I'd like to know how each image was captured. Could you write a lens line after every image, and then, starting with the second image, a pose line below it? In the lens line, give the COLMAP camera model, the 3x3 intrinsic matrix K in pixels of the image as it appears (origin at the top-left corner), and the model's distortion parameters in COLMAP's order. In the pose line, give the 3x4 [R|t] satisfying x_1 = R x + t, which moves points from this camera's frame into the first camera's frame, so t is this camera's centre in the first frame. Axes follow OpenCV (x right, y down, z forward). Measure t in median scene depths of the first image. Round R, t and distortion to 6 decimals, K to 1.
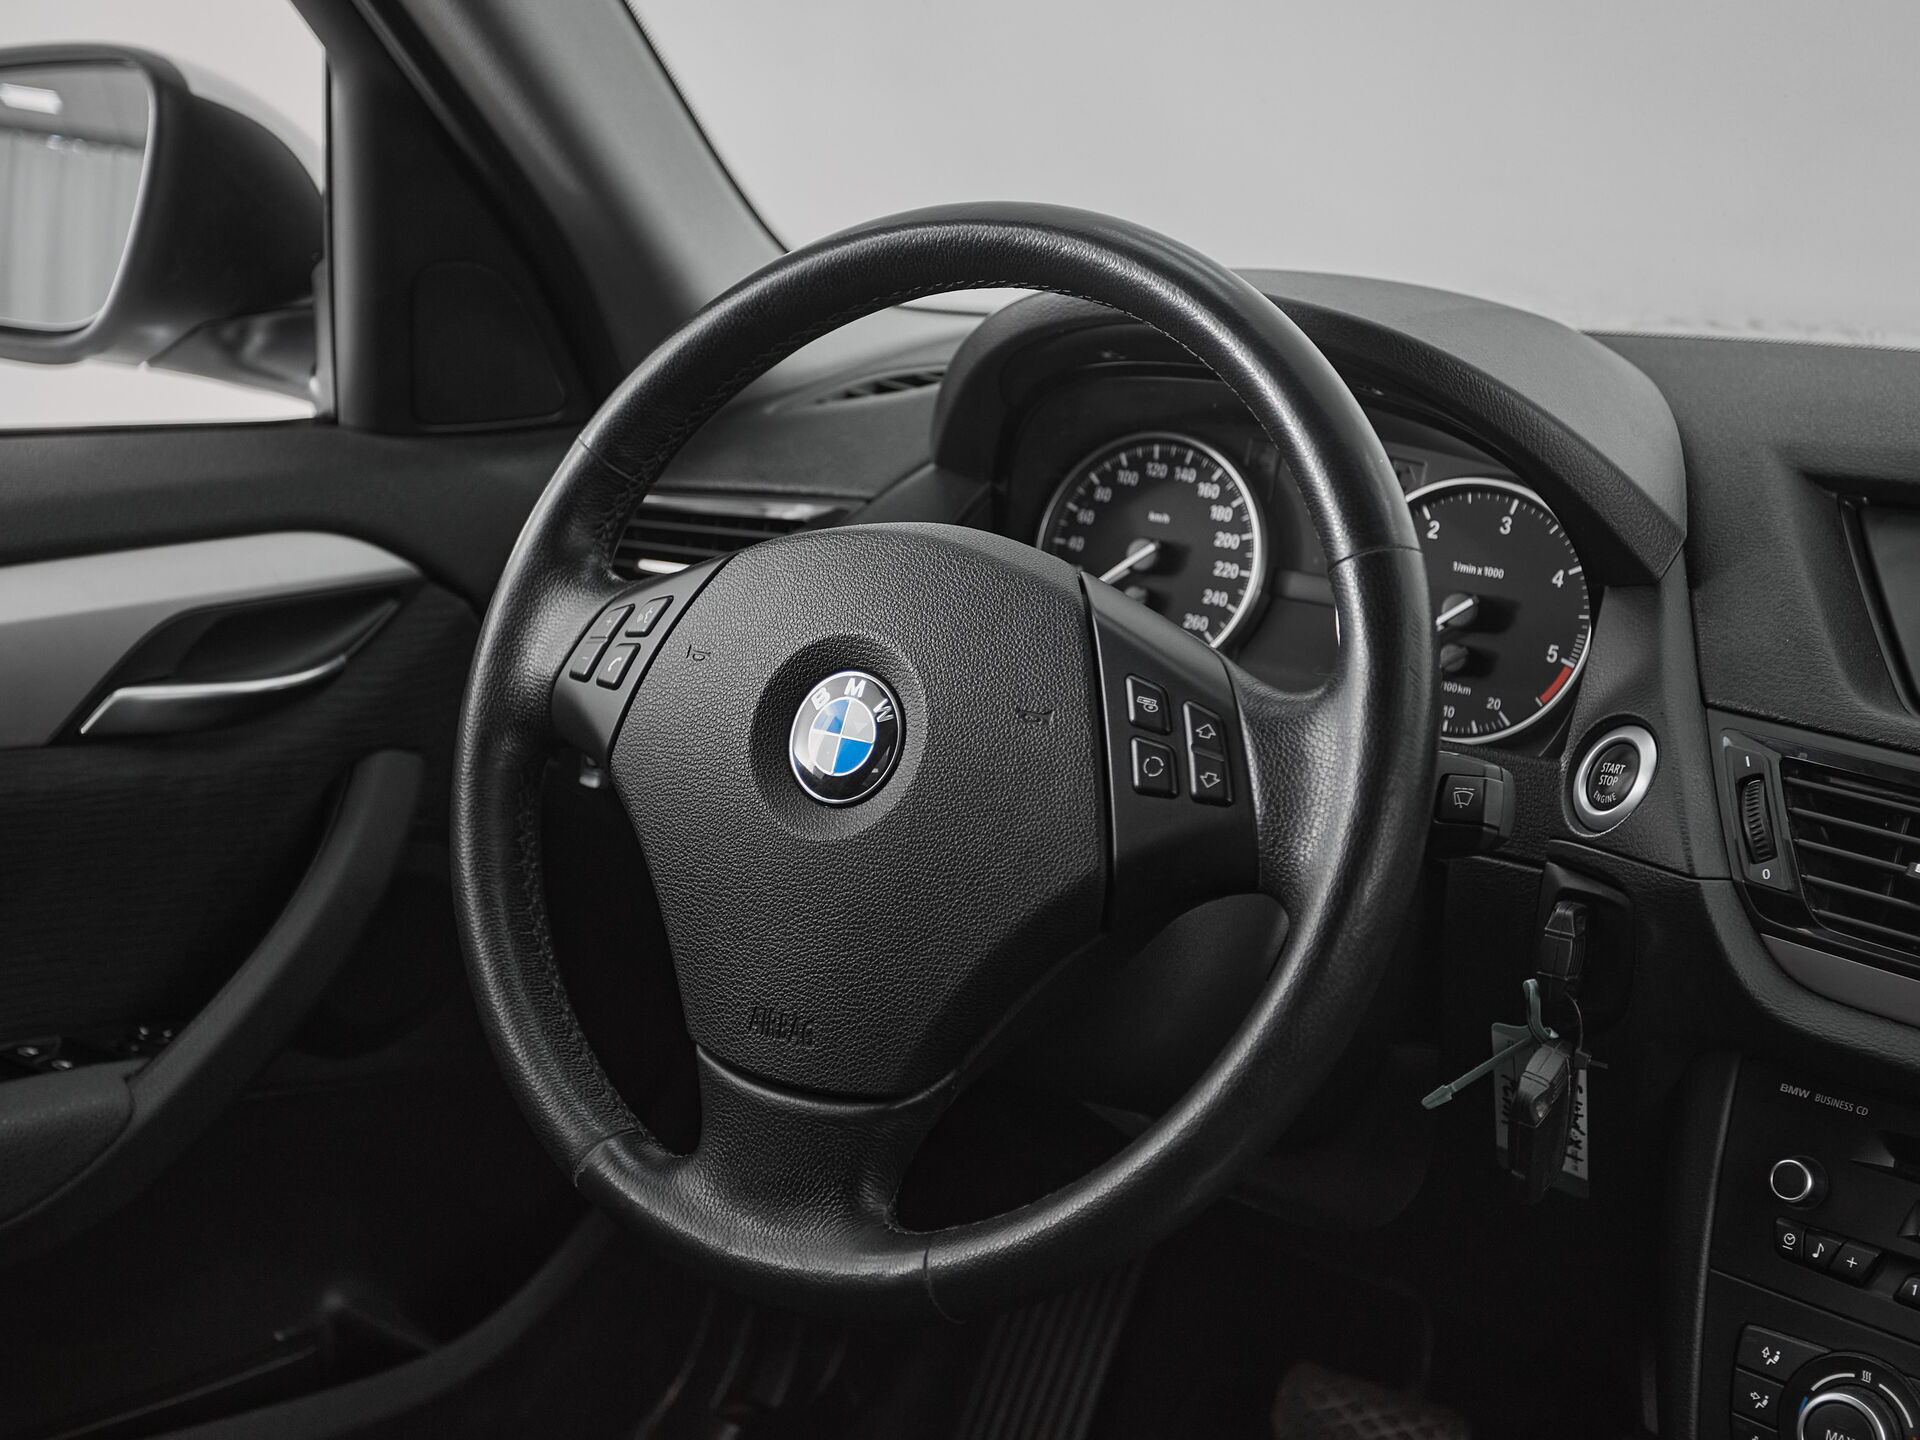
lens RADIAL K [[2878.8, 0, 855.1], [0, 2878.8, 673.9], [0, 0, 1]] dist [0.042053, 0.085886]
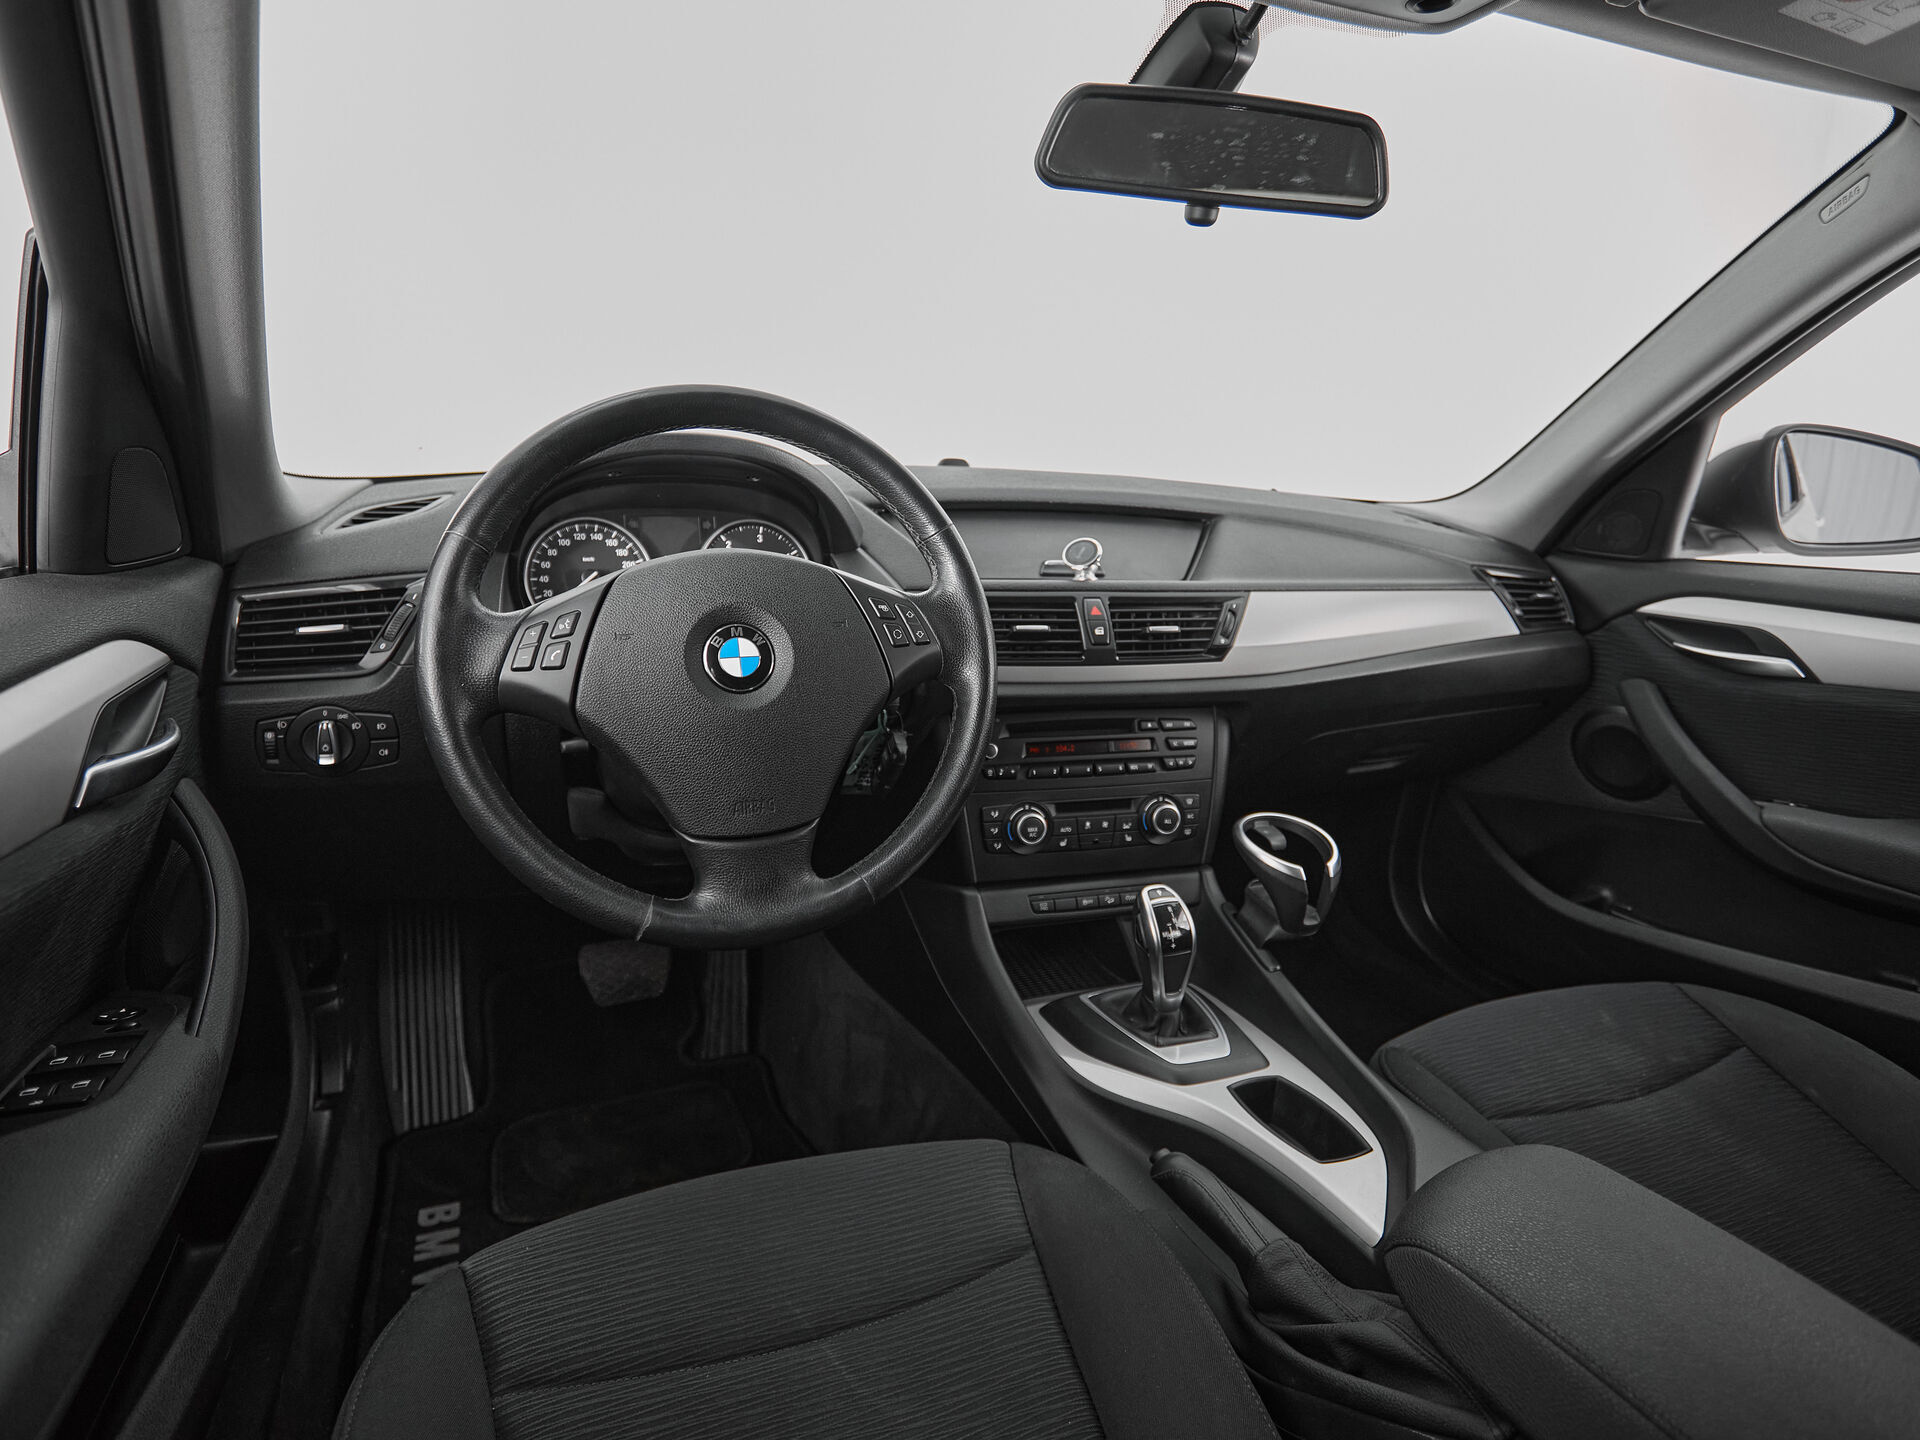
lens RADIAL K [[1066.5, 0, 960.0], [0, 1066.5, 720.0], [0, 0, 1]] dist [-0.003967, -0.000800]
pose [[0.521836, -0.242952, 0.817717, -0.496585], [0.179363, 0.968406, 0.173261, -0.033444], [-0.833976, 0.056254, 0.548926, 0.448019]]
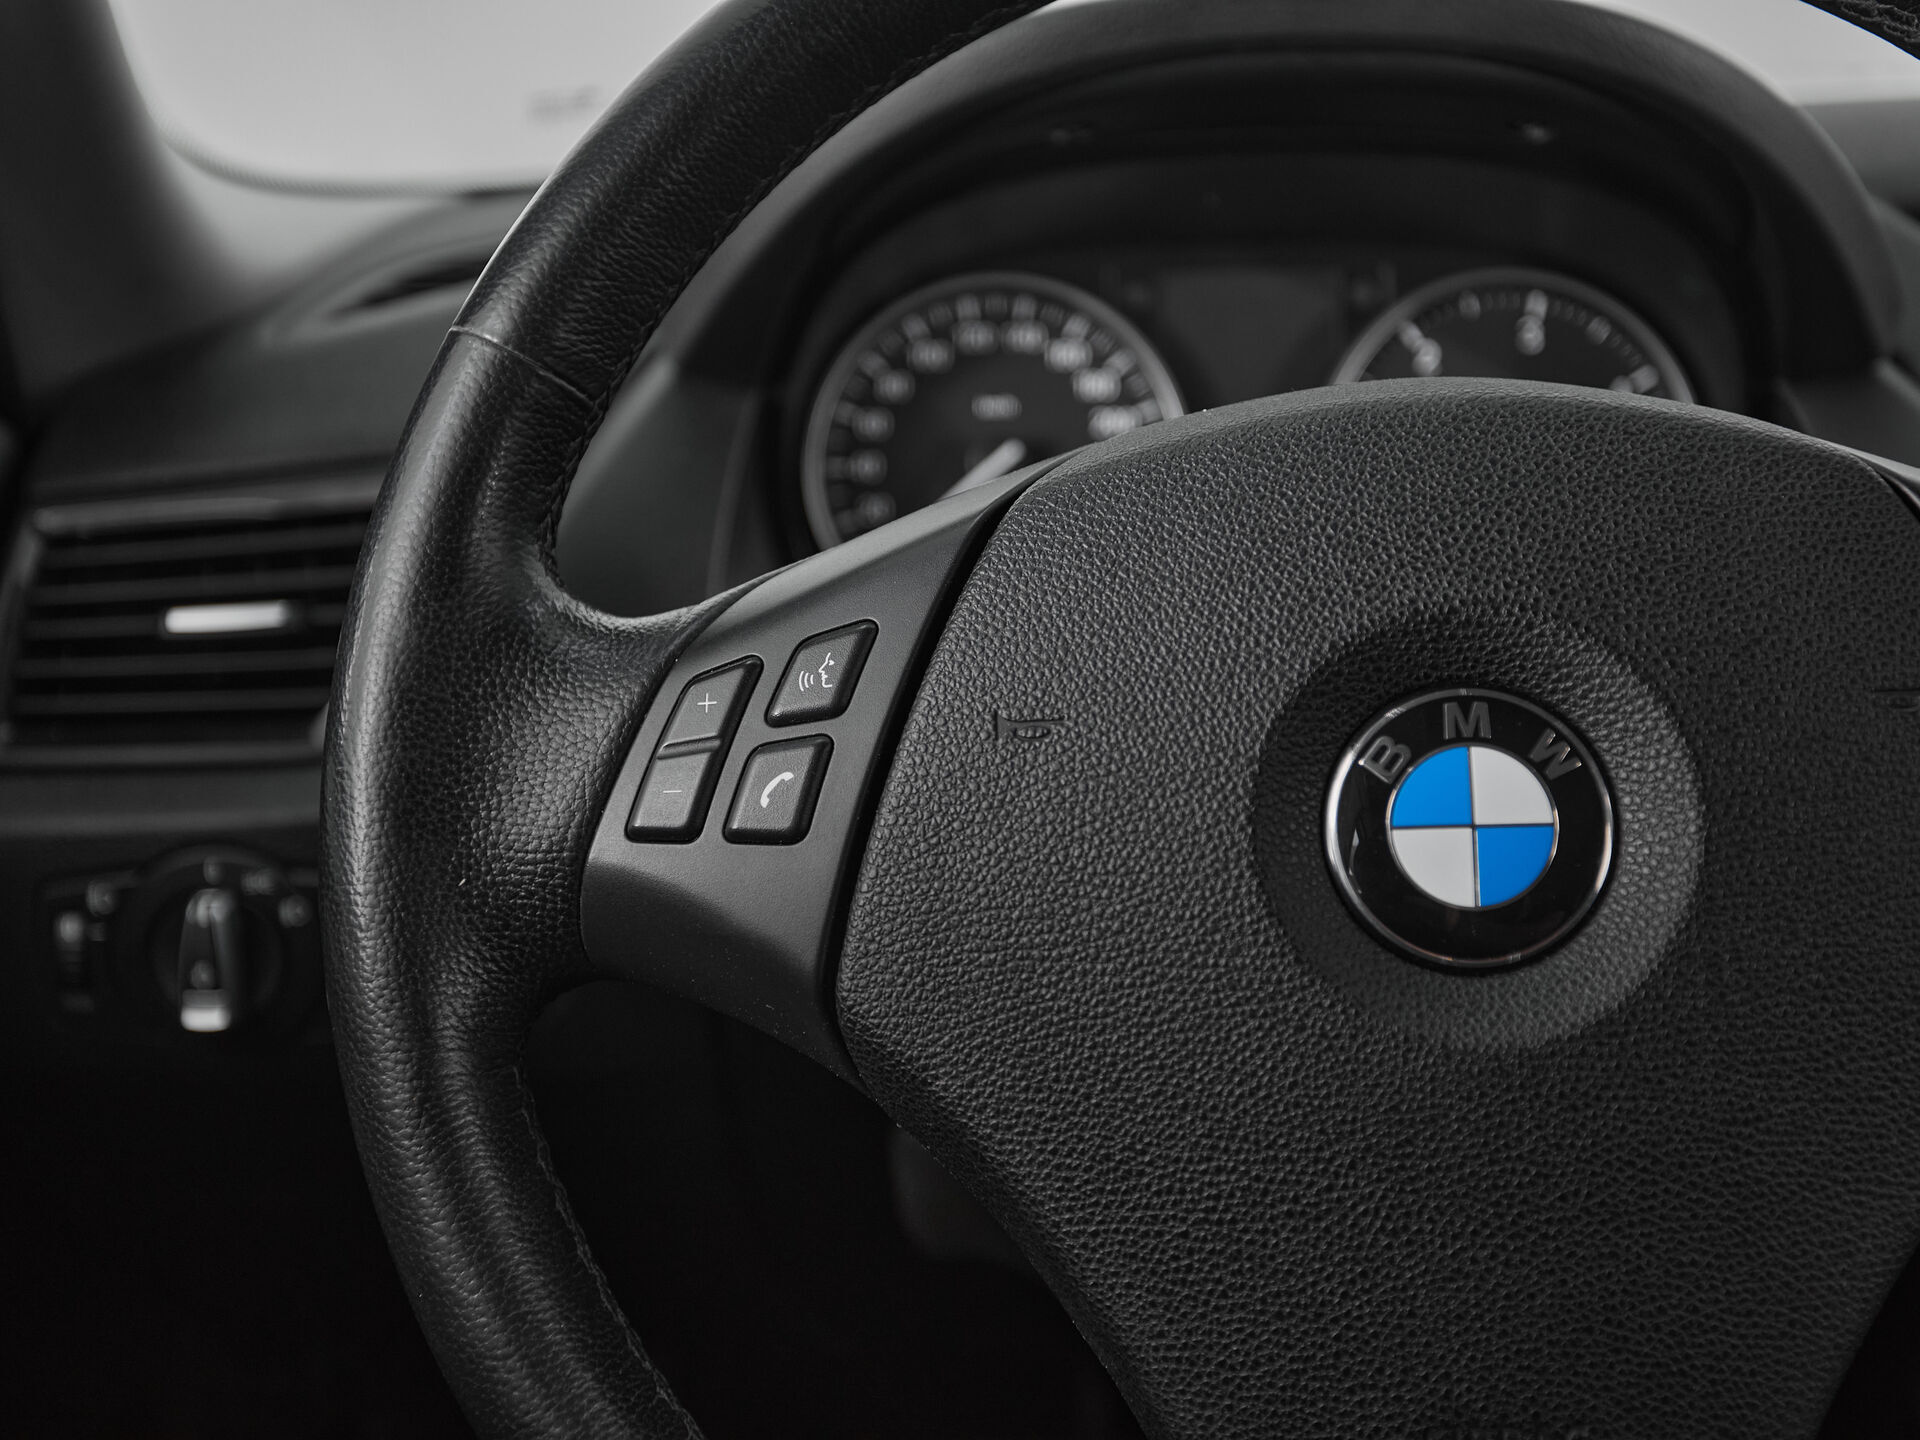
lens RADIAL K [[2378.9, 0, 960.0], [0, 2378.9, 720.0], [0, 0, 1]] dist [0.026348, 0.039607]
pose [[0.804626, -0.202850, 0.558058, -0.272454], [0.180360, 0.978926, 0.095783, -0.045800], [-0.565727, 0.023582, 0.824255, 0.674813]]
